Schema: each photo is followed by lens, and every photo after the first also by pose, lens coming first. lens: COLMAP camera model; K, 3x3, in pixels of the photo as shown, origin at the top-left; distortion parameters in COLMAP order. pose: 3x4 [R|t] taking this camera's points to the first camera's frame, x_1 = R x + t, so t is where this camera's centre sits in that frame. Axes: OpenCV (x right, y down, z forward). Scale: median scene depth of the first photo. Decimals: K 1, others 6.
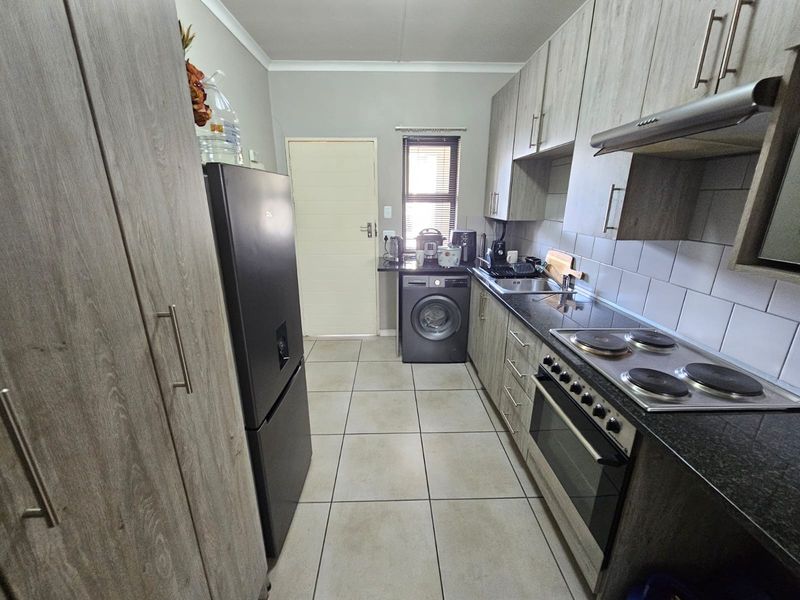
lens RADIAL K [[327.8, 0, 397.3], [0, 327.8, 299.4], [0, 0, 1]] dist [-0.001865, -0.000117]
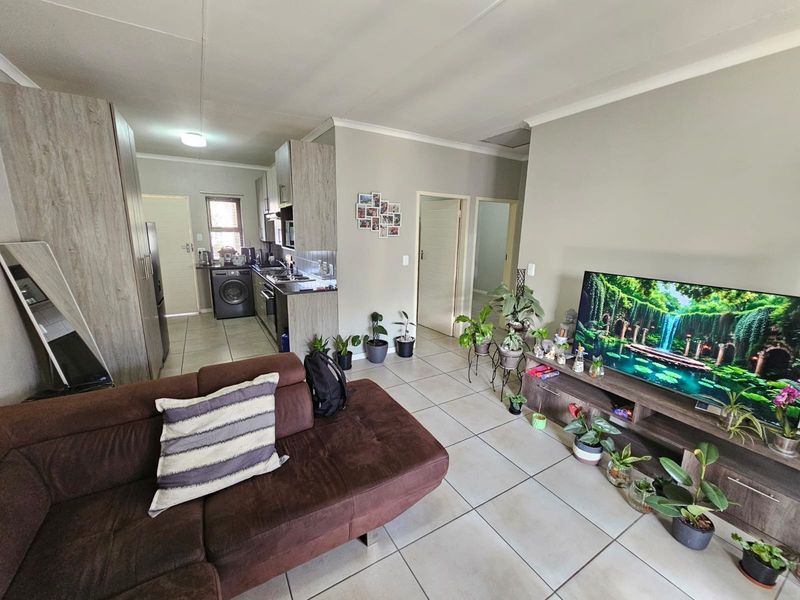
lens RADIAL K [[325.3, 0, 400.0], [0, 325.3, 300.0], [0, 0, 1]] dist [-0.001137, -0.000131]
pose [[0.869880, -0.083485, 0.486146, 0.035131], [0.121958, 0.991375, -0.047977, 0.320875], [-0.477948, 0.101024, 0.872559, -1.138766]]
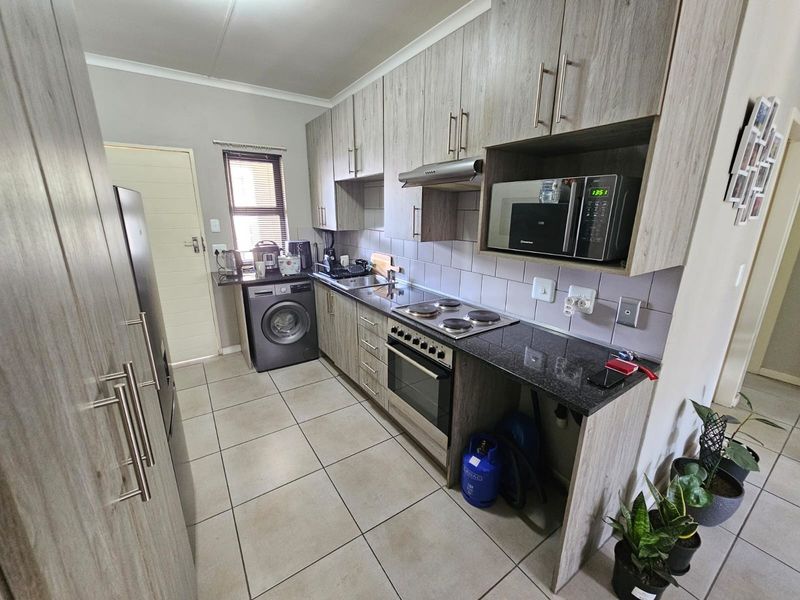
lens RADIAL K [[325.3, 0, 400.0], [0, 325.3, 300.0], [0, 0, 1]] dist [-0.001137, -0.000131]
pose [[0.842772, -0.139928, 0.519765, -0.115343], [0.152426, 0.988135, 0.018868, 0.020129], [-0.516238, 0.063324, 0.854101, -0.108415]]
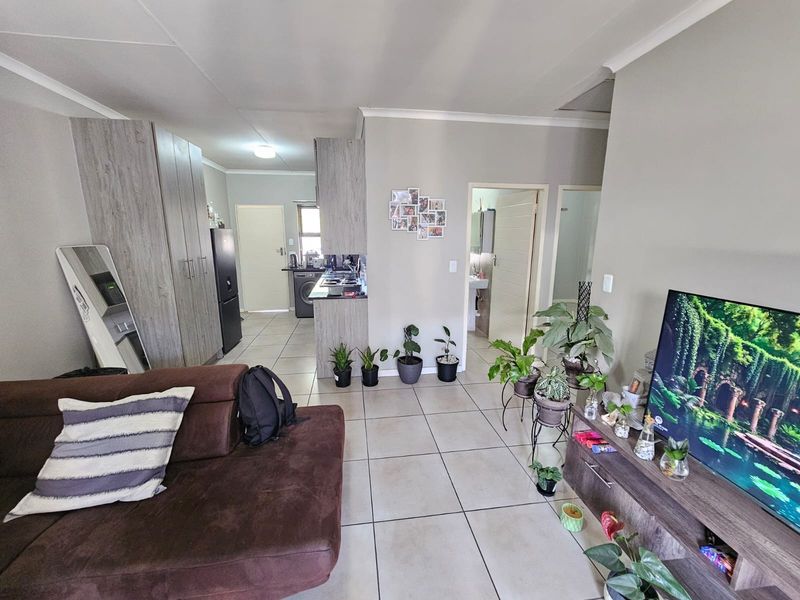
lens RADIAL K [[328.5, 0, 400.0], [0, 328.5, 300.0], [0, 0, 1]] dist [0.001006, 0.000329]
pose [[0.993079, -0.019897, 0.115754, 0.434579], [0.030882, 0.995103, -0.093891, 0.314084], [-0.113319, 0.096816, 0.988830, -1.085499]]
